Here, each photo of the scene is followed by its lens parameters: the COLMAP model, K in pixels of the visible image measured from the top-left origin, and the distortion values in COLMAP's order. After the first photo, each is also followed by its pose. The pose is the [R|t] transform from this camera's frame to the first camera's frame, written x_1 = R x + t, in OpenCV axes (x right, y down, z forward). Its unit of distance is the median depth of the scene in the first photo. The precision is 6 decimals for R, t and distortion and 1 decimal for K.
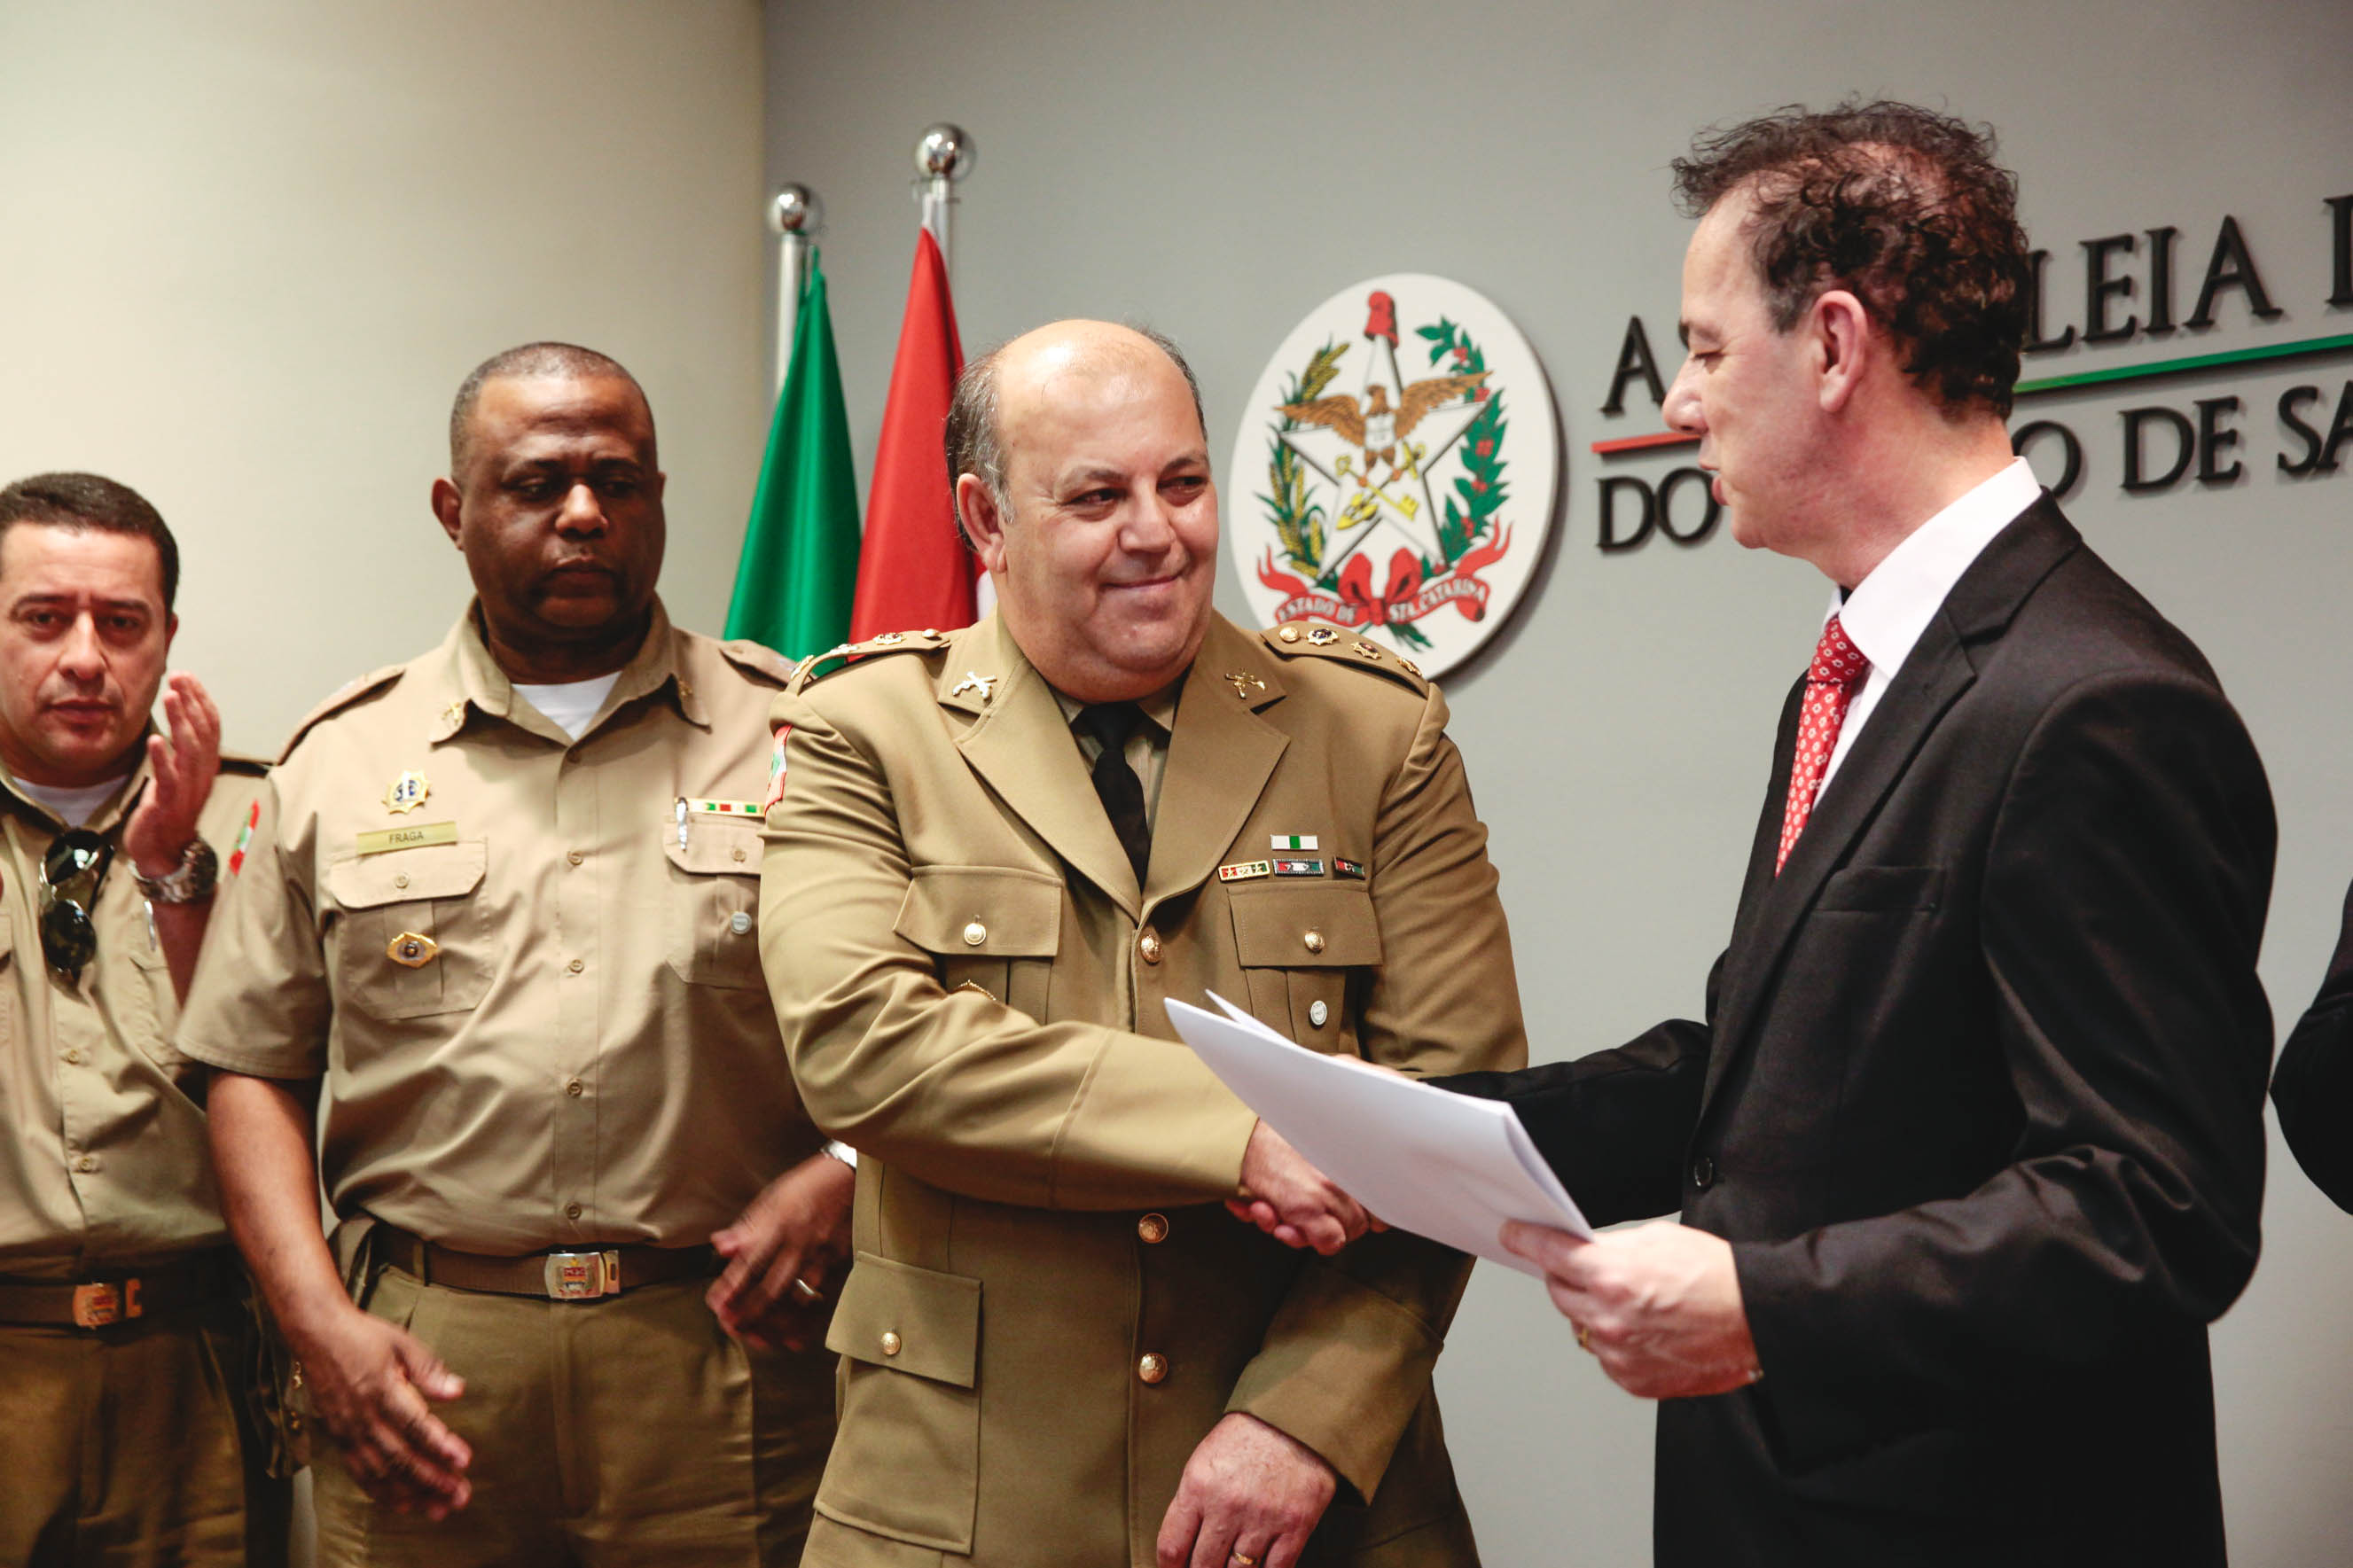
lens RADIAL K [[3481.5, 0, 1231.6], [0, 3481.5, 970.5], [0, 0, 1]] dist [0.118983, 0.000000]
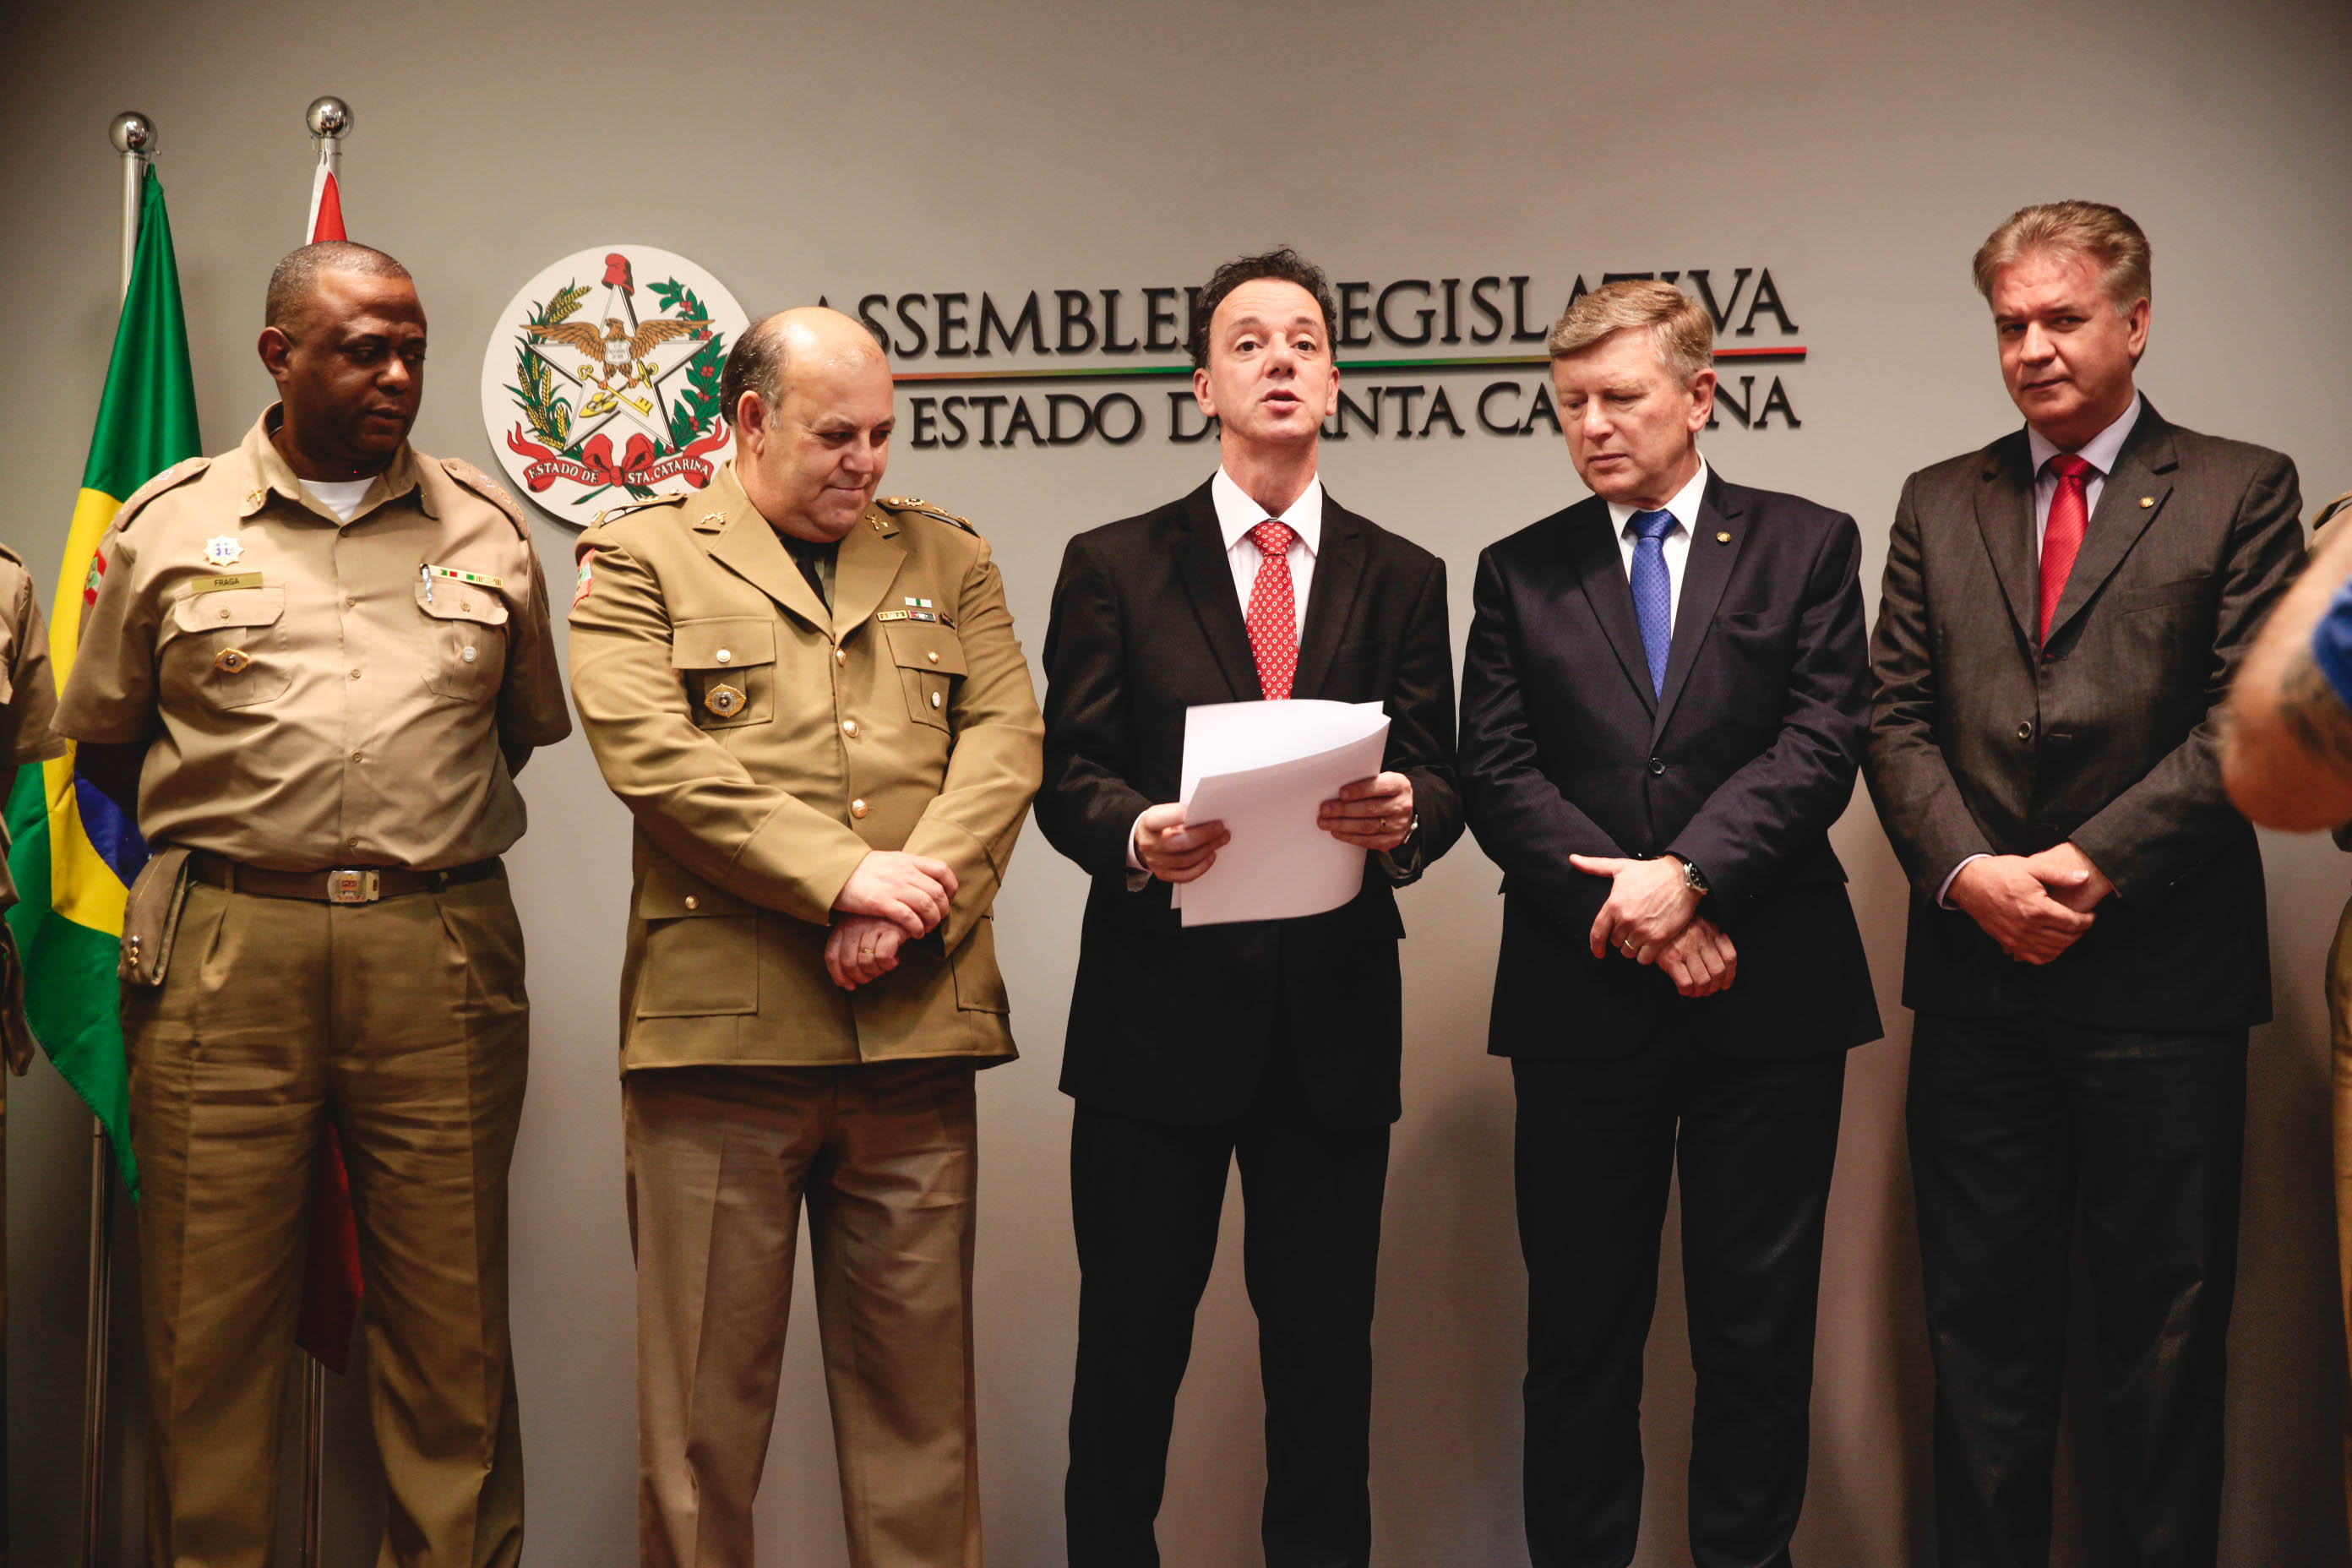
lens RADIAL K [[3977.8, 0, 1134.3], [0, 3977.8, 774.3], [0, 0, 1]] dist [0.261907, 0.000000]
pose [[0.820142, 0.030663, 0.571337, -0.735420], [-0.002165, 0.998722, -0.050492, 0.104044], [-0.572156, 0.040174, 0.819161, -0.473471]]
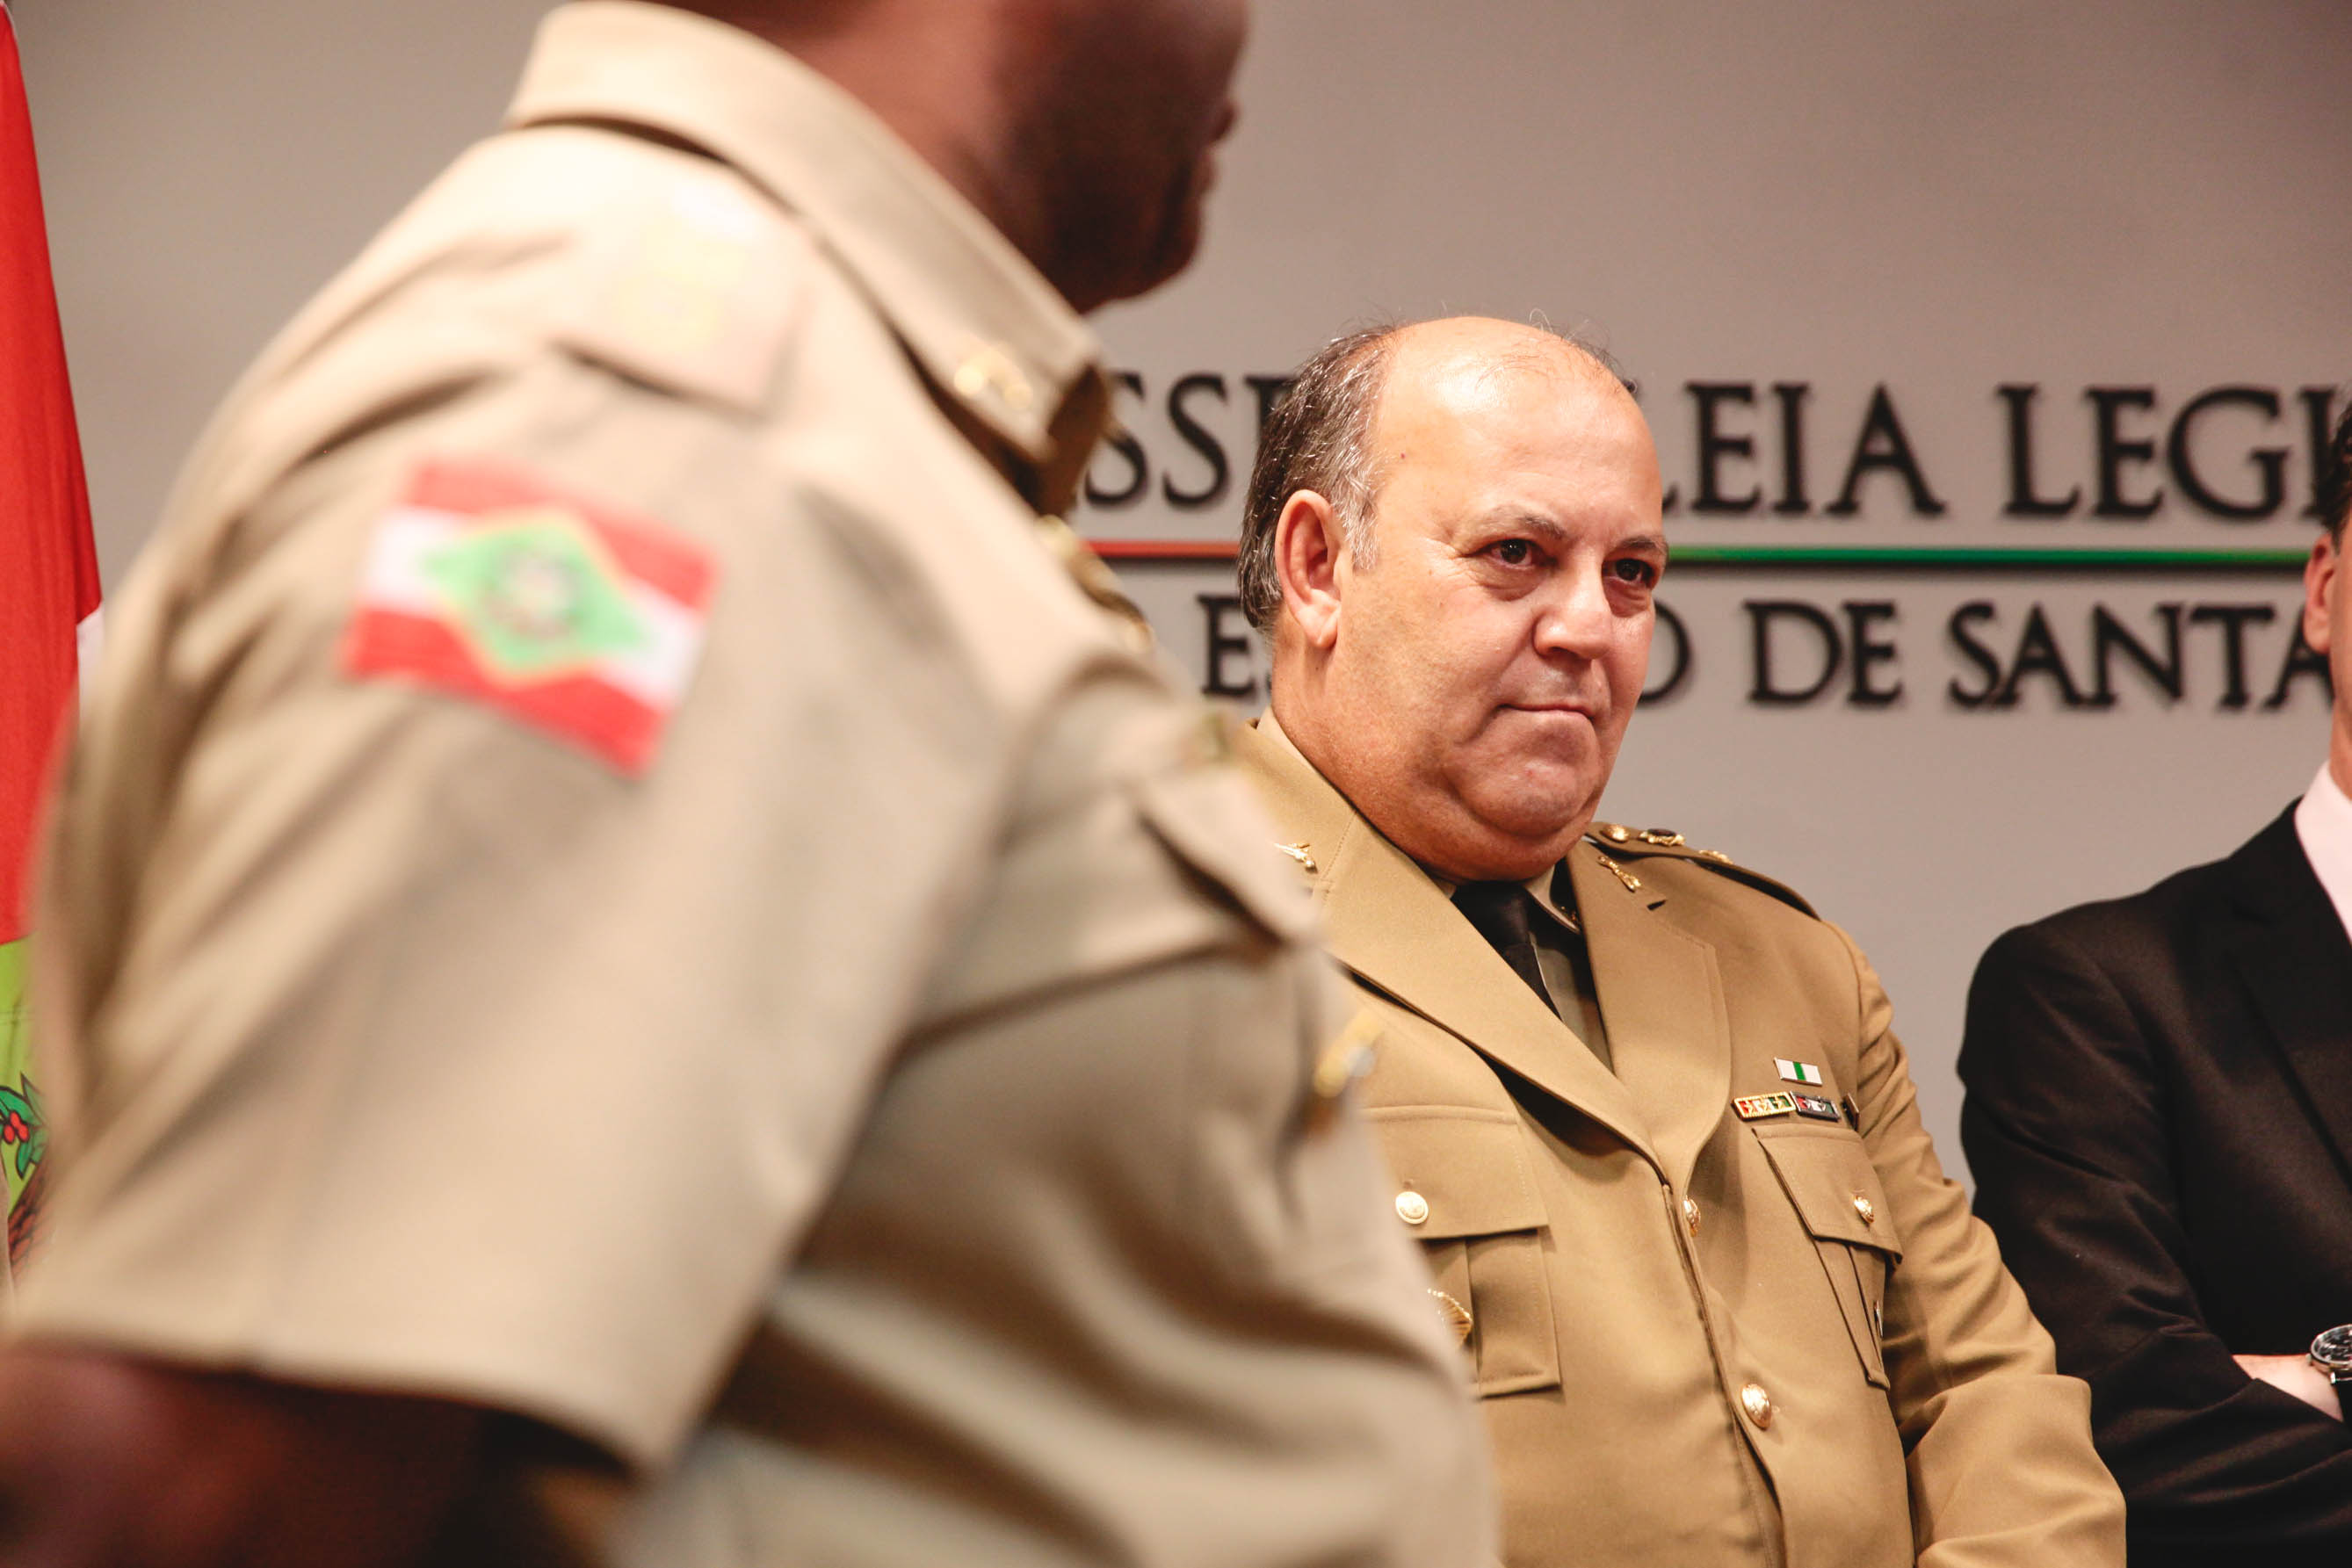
lens RADIAL K [[4838.8, 0, 1169.1], [0, 4838.8, 770.0], [0, 0, 1]] dist [0.515851, 0.000000]
pose [[0.628488, 0.093389, 0.772193, -0.597286], [0.006024, 0.992152, -0.124894, 0.015151], [-0.777796, 0.083146, 0.622993, 0.360425]]
